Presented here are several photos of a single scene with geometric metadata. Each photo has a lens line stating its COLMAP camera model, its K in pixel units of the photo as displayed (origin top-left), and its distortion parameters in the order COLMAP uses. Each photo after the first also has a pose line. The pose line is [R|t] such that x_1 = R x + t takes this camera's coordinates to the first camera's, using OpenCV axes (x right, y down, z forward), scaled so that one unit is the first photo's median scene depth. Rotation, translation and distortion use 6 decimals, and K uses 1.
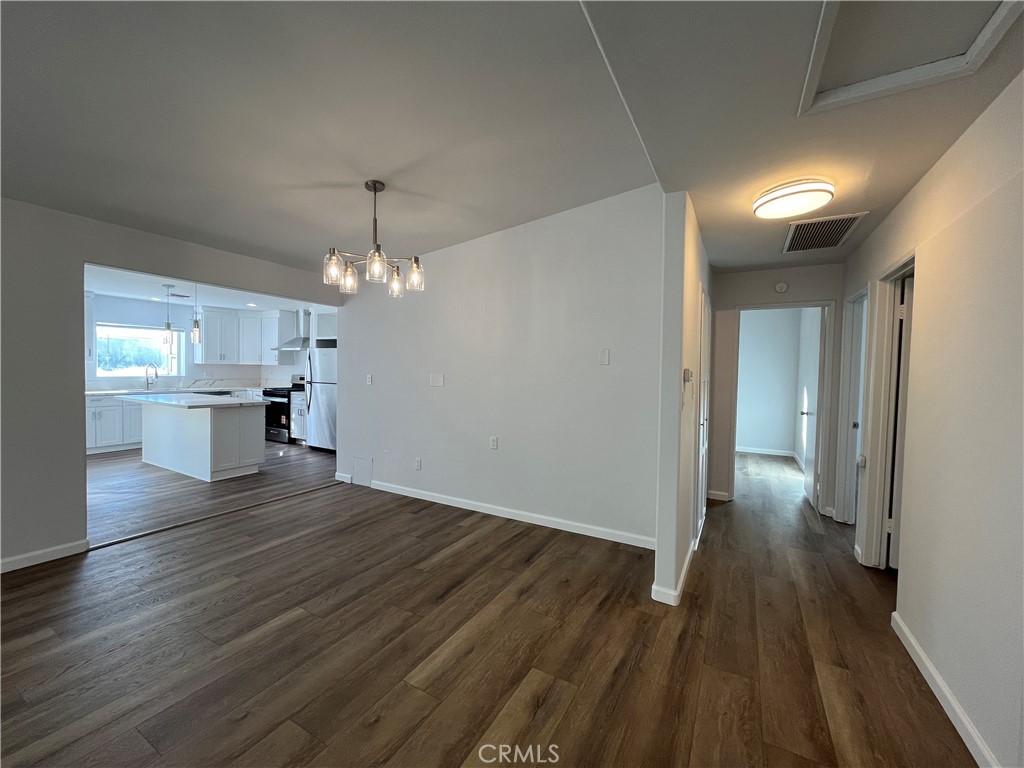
lens RADIAL K [[398.2, 0, 501.3], [0, 398.2, 382.2], [0, 0, 1]] dist [-0.001826, -0.000173]
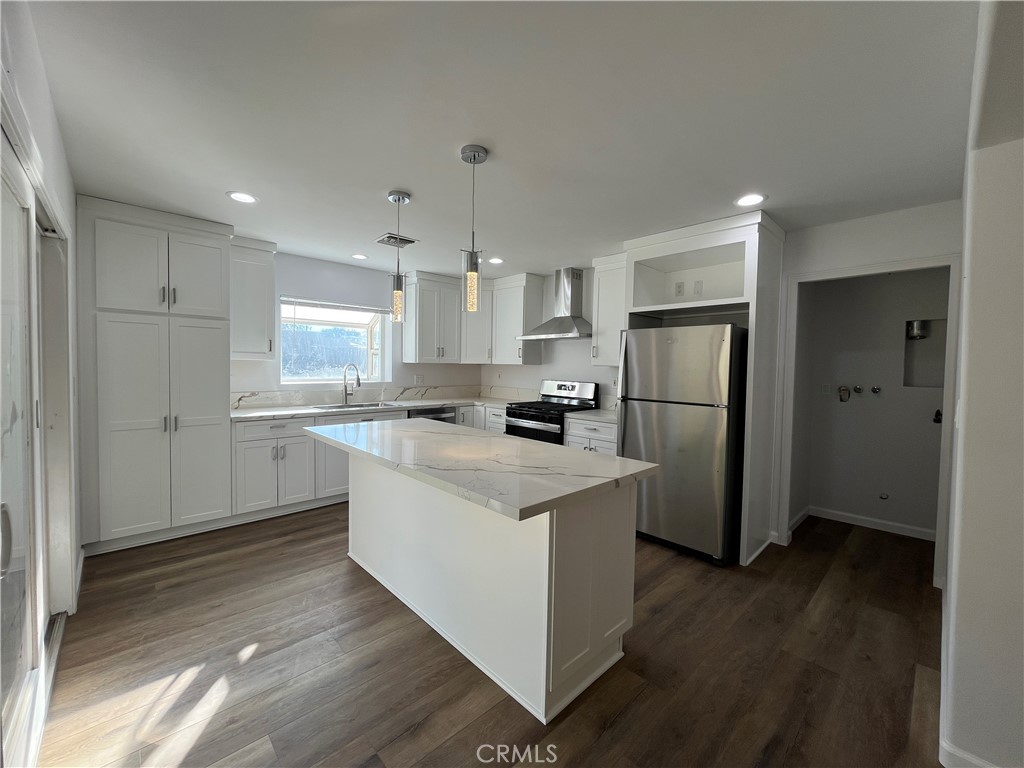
lens RADIAL K [[408.5, 0, 513.9], [0, 408.5, 380.5], [0, 0, 1]] dist [0.000333, -0.000040]
pose [[0.958257, 0.004077, -0.285878, -0.422577], [-0.005556, 0.999975, -0.004365, -0.016775], [0.285853, 0.005771, 0.958256, 0.428150]]
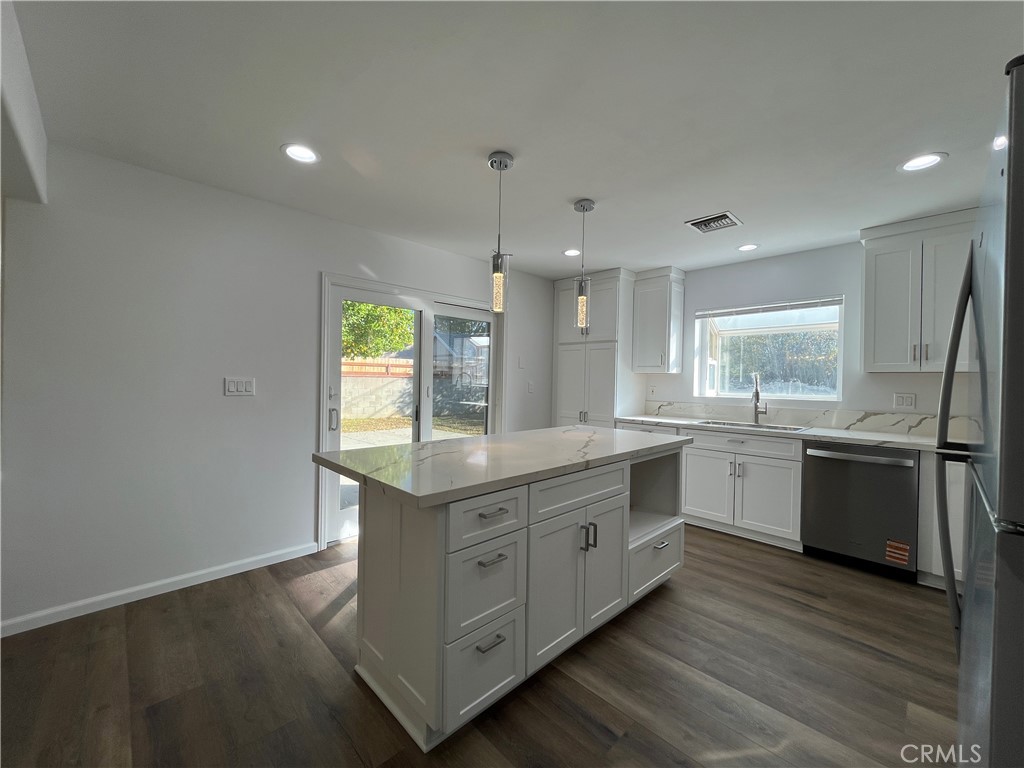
lens RADIAL K [[413.7, 0, 509.7], [0, 413.7, 383.2], [0, 0, 1]] dist [0.000233, 0.000119]
pose [[-0.278626, -0.019960, -0.960192, -0.250265], [-0.057061, 0.998362, -0.004195, -0.013595], [0.958703, 0.053620, -0.279309, 0.788887]]
